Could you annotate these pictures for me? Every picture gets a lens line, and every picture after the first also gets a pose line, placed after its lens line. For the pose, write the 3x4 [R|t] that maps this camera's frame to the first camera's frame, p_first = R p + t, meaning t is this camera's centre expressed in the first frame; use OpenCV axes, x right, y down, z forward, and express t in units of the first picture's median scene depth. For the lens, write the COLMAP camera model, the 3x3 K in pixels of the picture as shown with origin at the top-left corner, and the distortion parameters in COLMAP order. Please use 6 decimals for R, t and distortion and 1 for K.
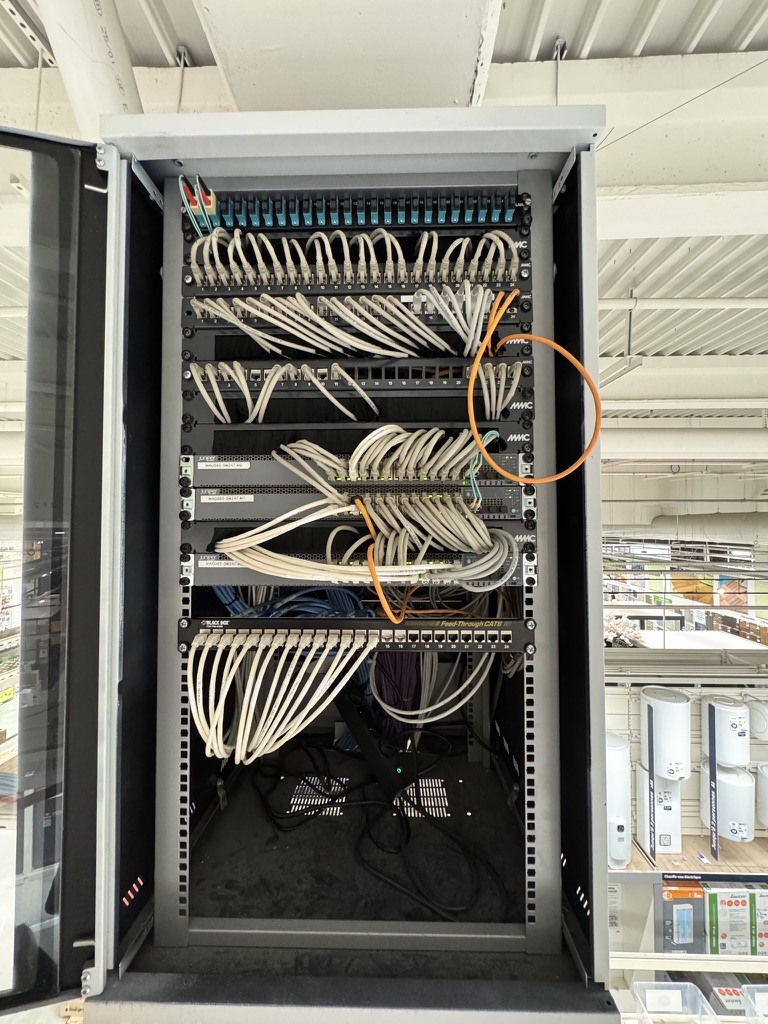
lens RADIAL K [[407.7, 0, 381.2], [0, 407.7, 511.6], [0, 0, 1]] dist [-0.008196, 0.000653]
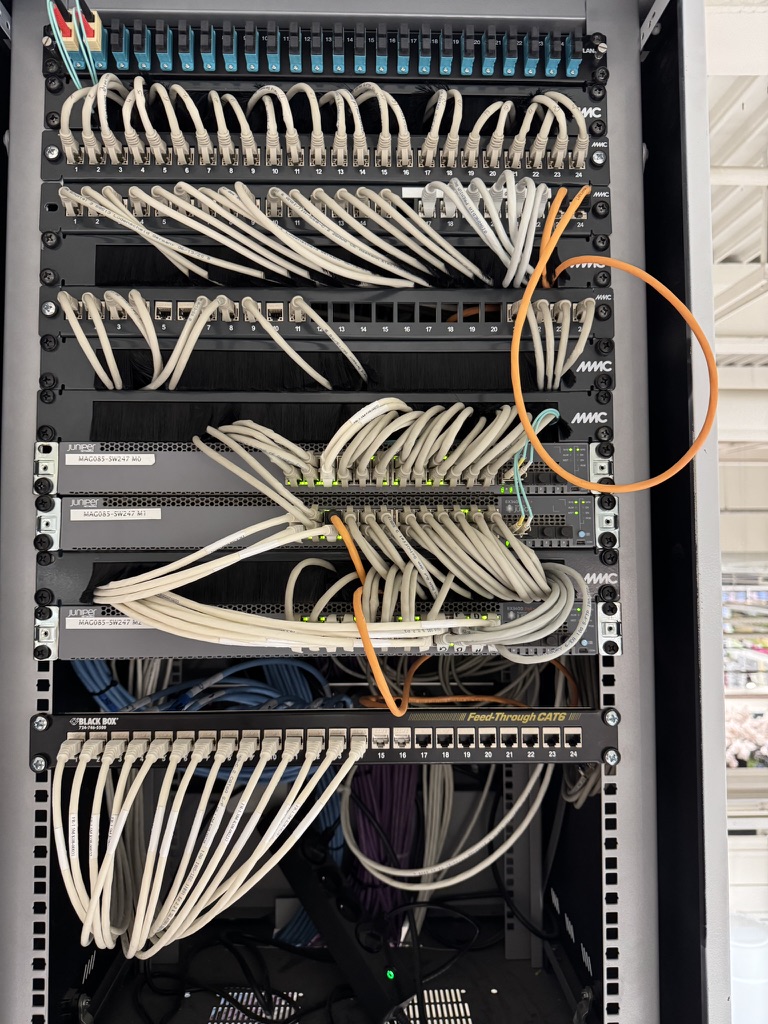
lens RADIAL K [[734.3, 0, 375.0], [0, 734.3, 512.4], [0, 0, 1]] dist [0.020319, -0.045248]
pose [[0.998740, 0.001170, 0.050178, -0.049338], [-0.000056, 0.999754, -0.022198, -0.010614], [-0.050192, 0.022167, 0.998494, -0.111273]]
